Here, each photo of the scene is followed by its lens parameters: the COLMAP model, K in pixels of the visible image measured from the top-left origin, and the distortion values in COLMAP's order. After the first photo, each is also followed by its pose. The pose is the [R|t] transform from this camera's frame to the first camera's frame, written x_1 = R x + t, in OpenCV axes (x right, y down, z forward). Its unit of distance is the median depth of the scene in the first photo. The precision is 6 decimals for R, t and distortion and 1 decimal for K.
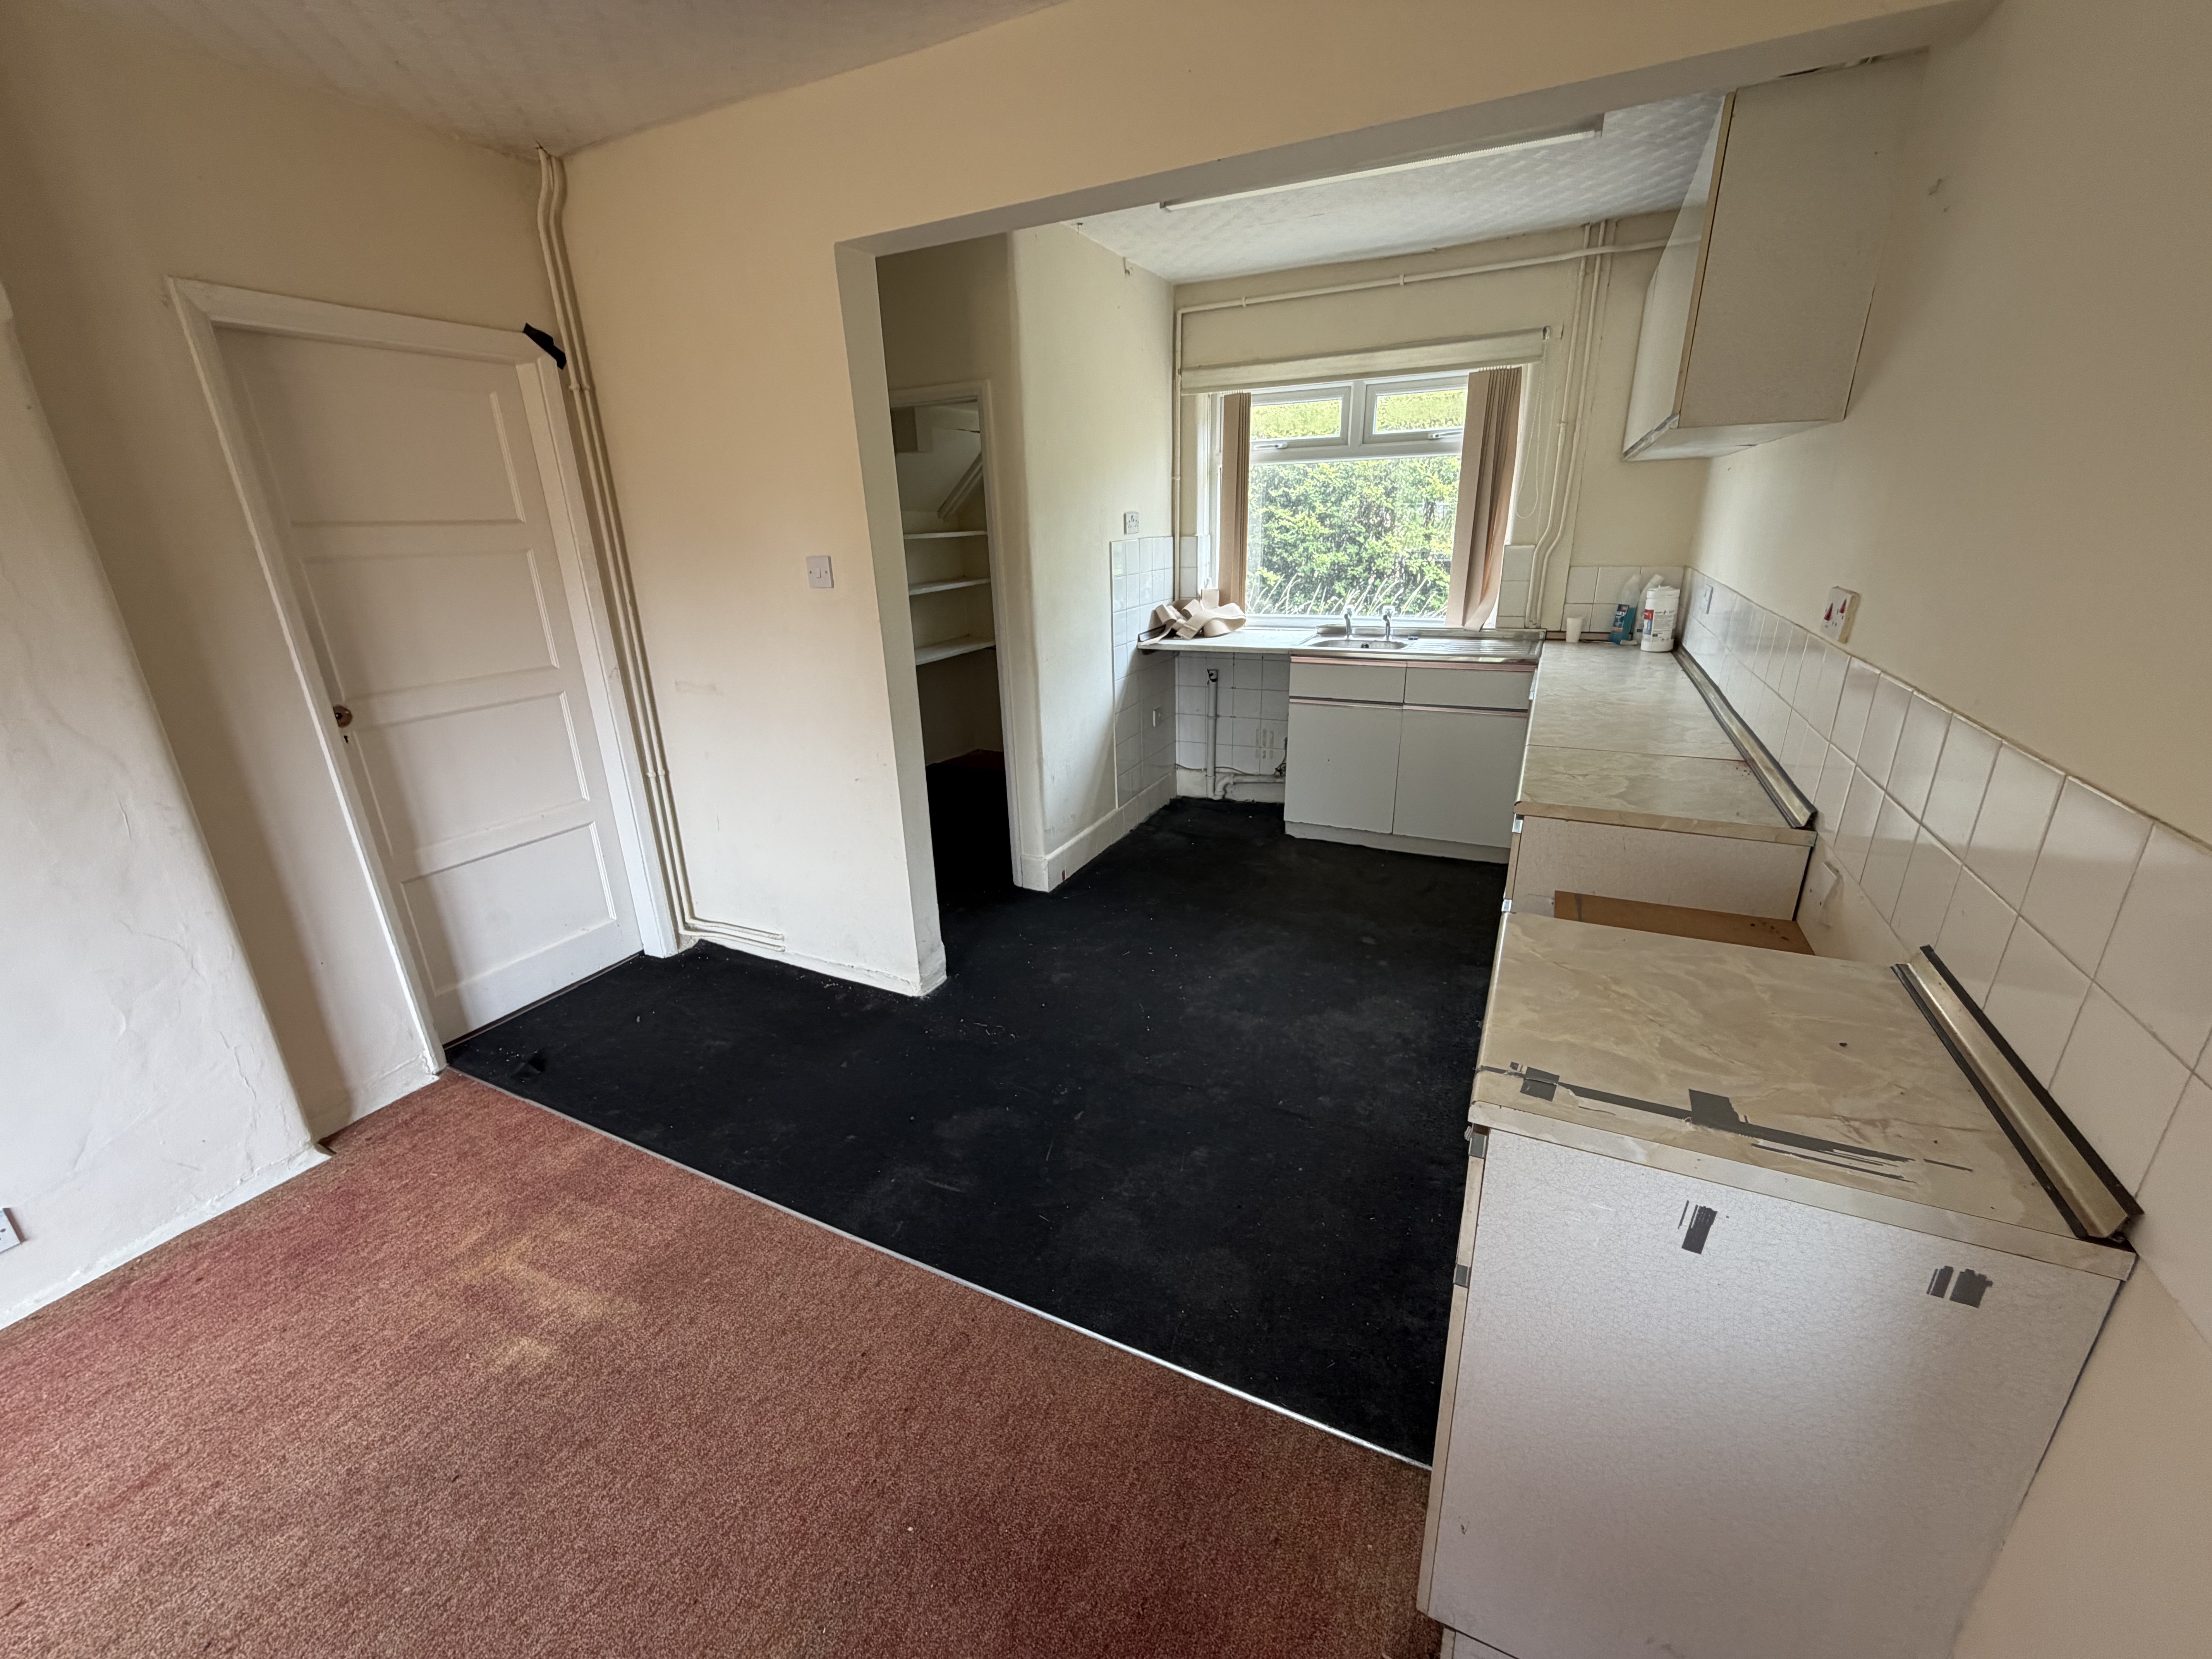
lens RADIAL K [[882.4, 0, 1102.7], [0, 882.4, 824.9], [0, 0, 1]] dist [0.000714, 0.000130]
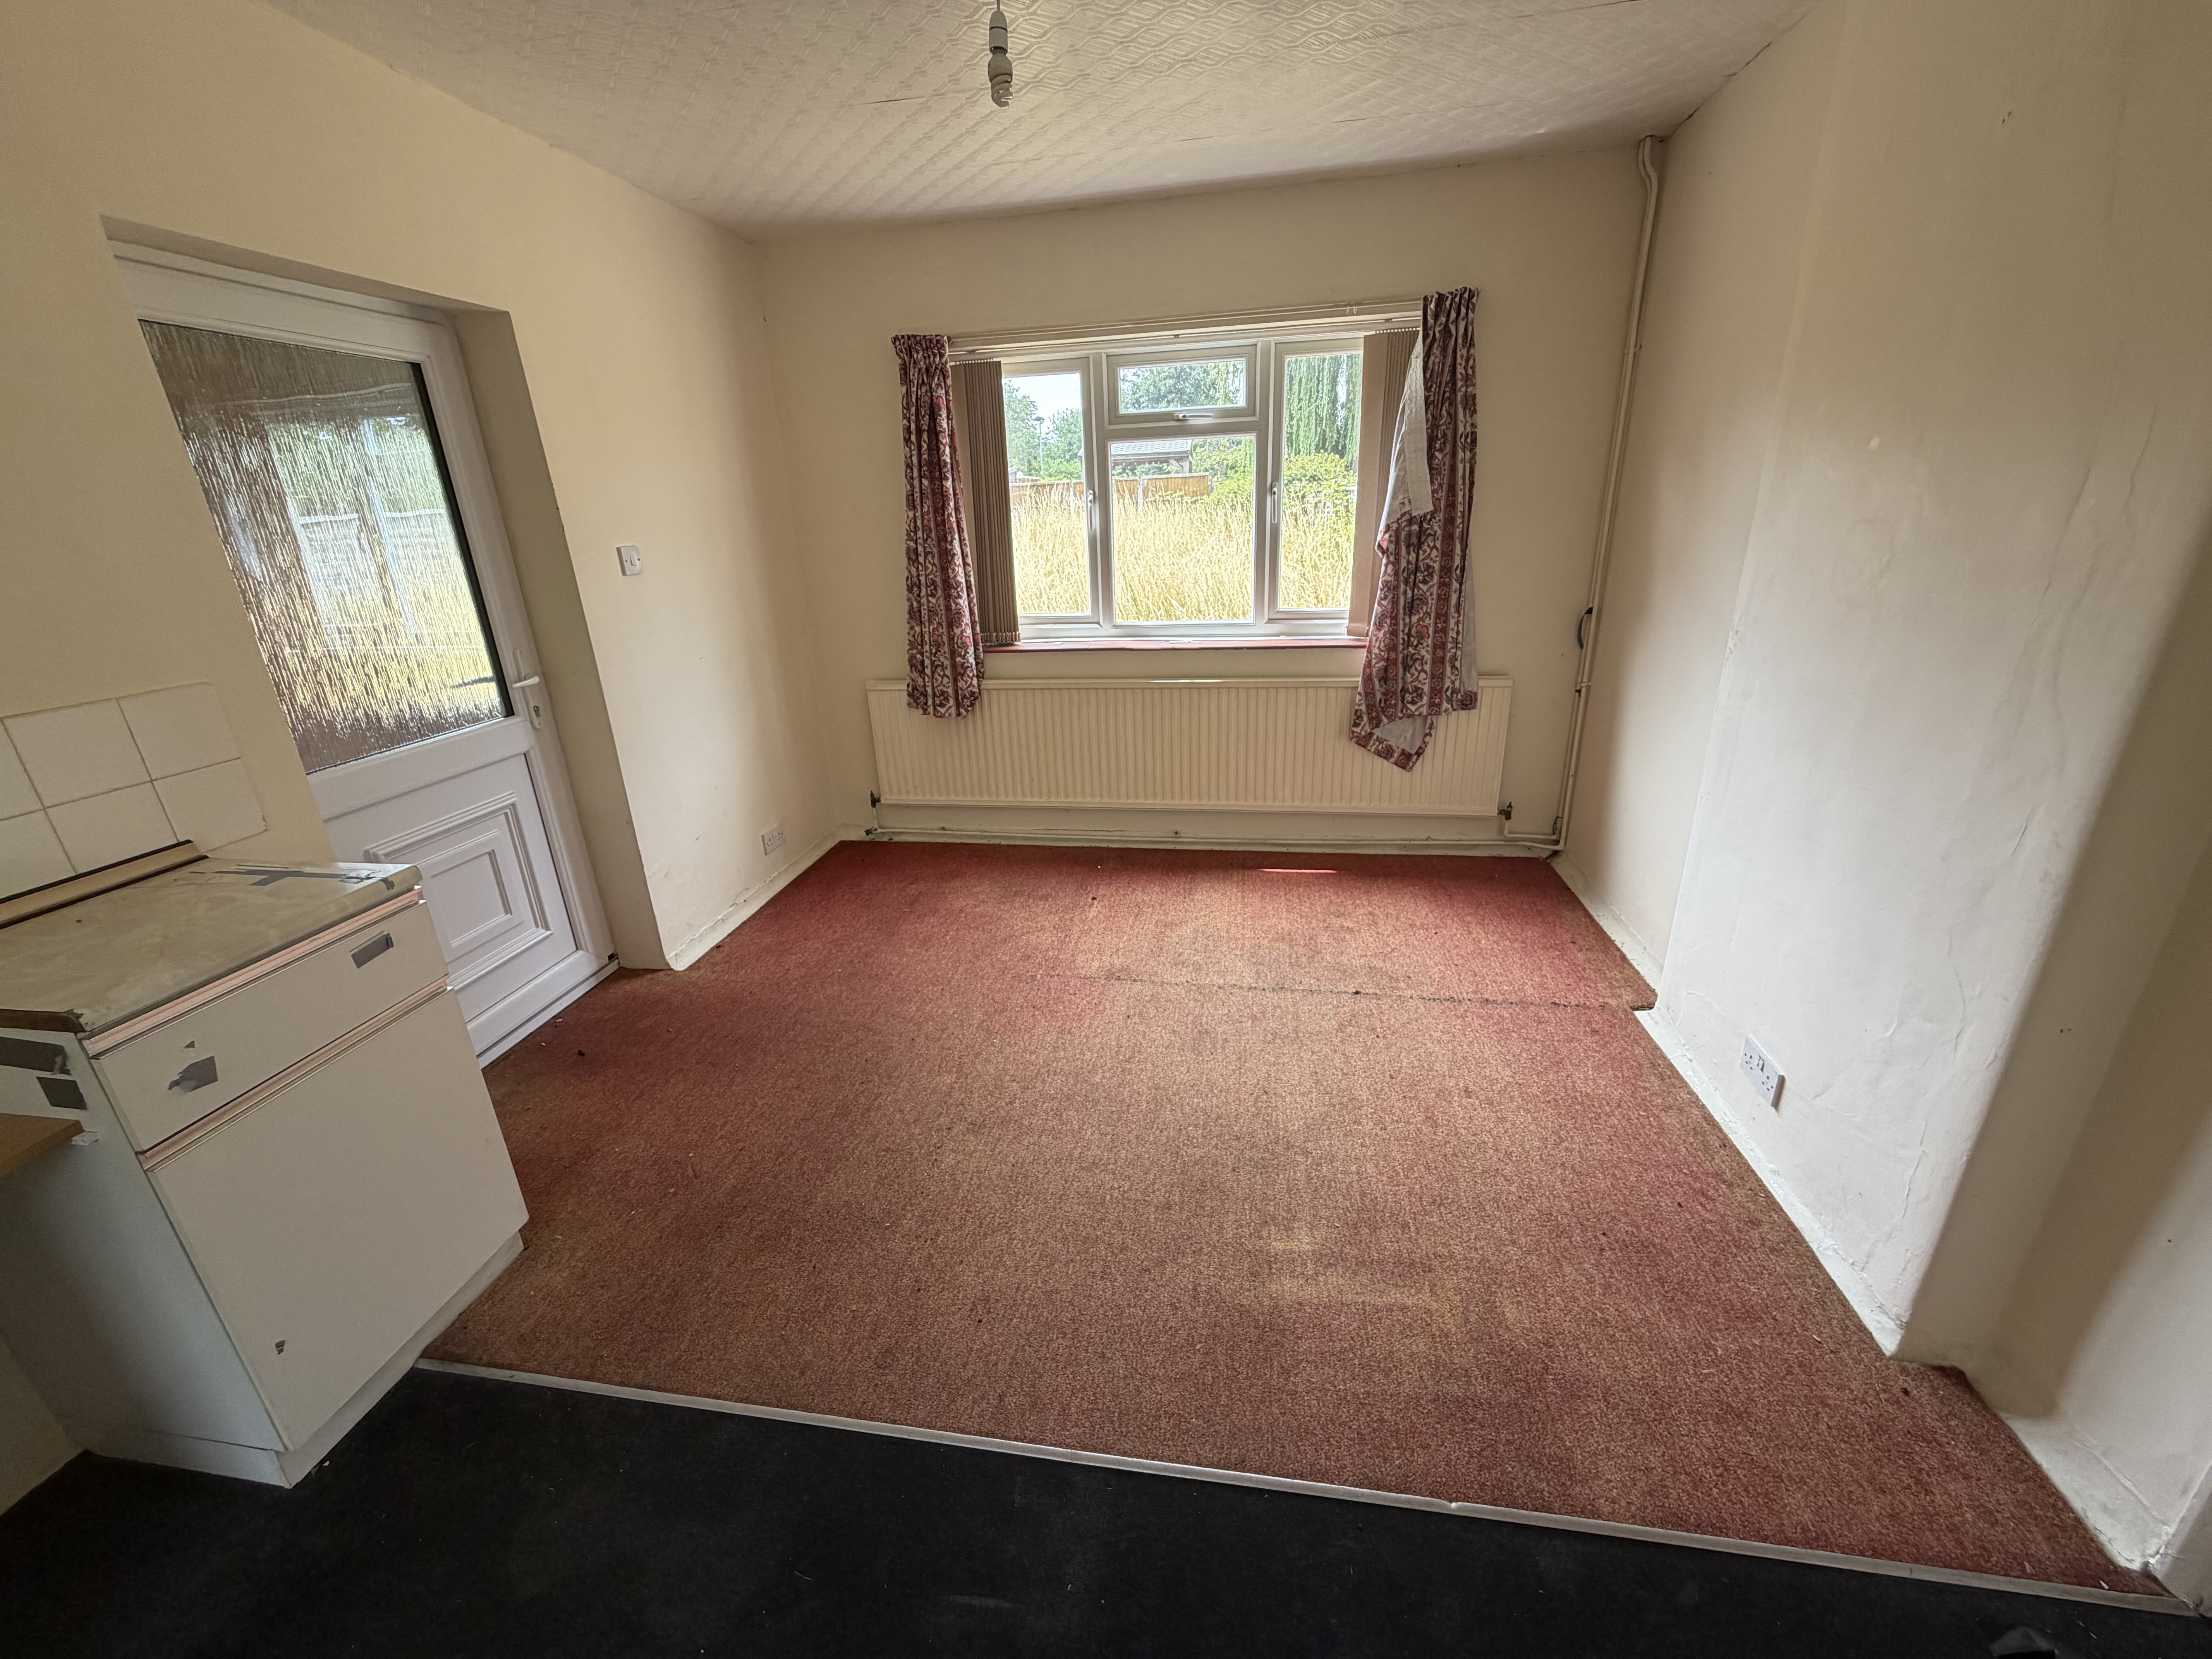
lens RADIAL K [[882.4, 0, 1102.7], [0, 882.4, 824.9], [0, 0, 1]] dist [0.000714, 0.000130]
pose [[-0.955457, 0.163796, -0.245506, -0.215311], [-0.028802, 0.776133, 0.629911, -0.418209], [0.293722, 0.608924, -0.736844, 1.241792]]
